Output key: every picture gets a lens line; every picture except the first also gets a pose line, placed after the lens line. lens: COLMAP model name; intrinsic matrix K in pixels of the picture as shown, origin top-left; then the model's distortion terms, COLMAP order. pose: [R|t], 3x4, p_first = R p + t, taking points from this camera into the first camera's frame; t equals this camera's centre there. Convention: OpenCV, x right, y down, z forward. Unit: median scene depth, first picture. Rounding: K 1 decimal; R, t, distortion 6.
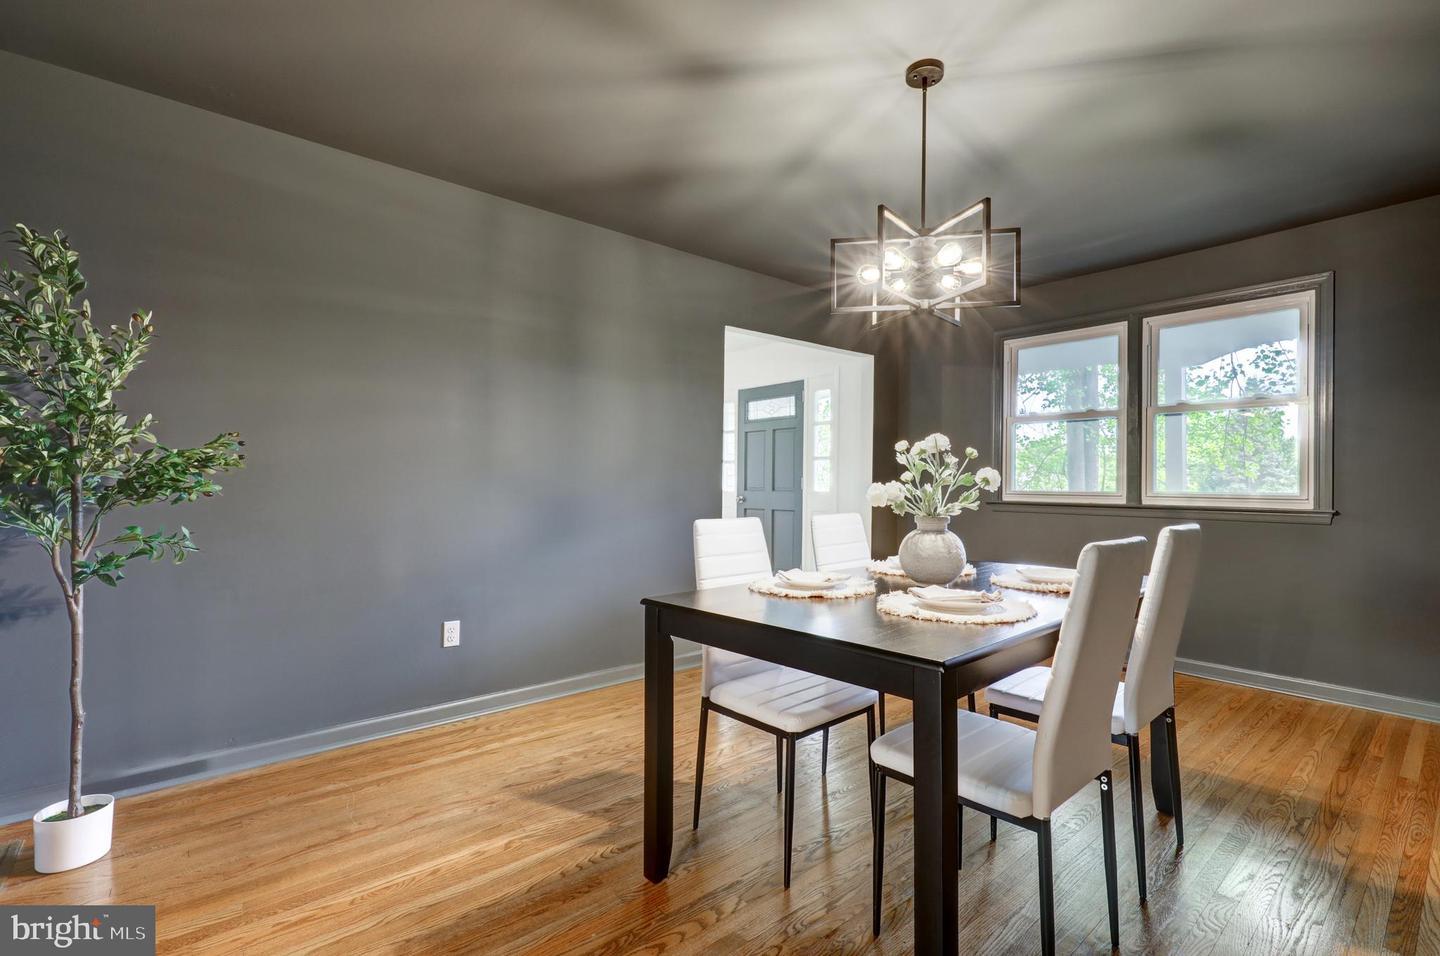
lens RADIAL K [[654.6, 0, 725.1], [0, 654.6, 483.3], [0, 0, 1]] dist [0.001425, 0.000591]
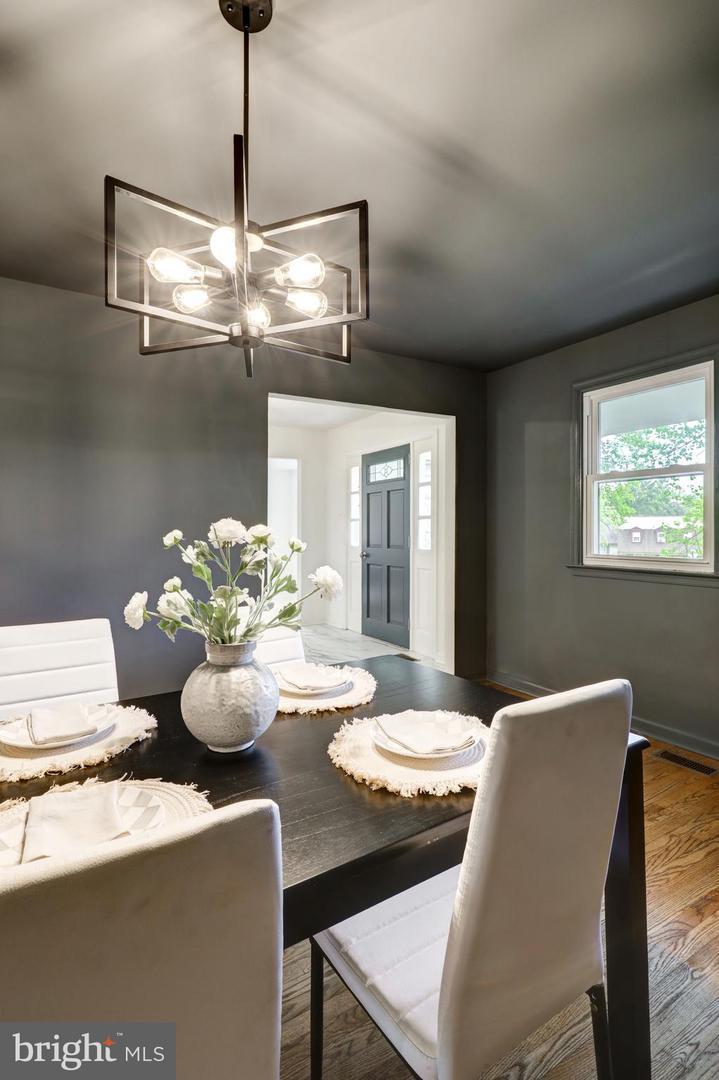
lens RADIAL K [[521.8, 0, 355.4], [0, 521.8, 532.8], [0, 0, 1]] dist [0.003111, 0.000206]
pose [[0.985658, -0.011807, -0.168344, 0.171367], [0.013027, 0.999896, 0.006144, -0.020367], [0.168254, -0.008249, 0.985709, 0.156972]]
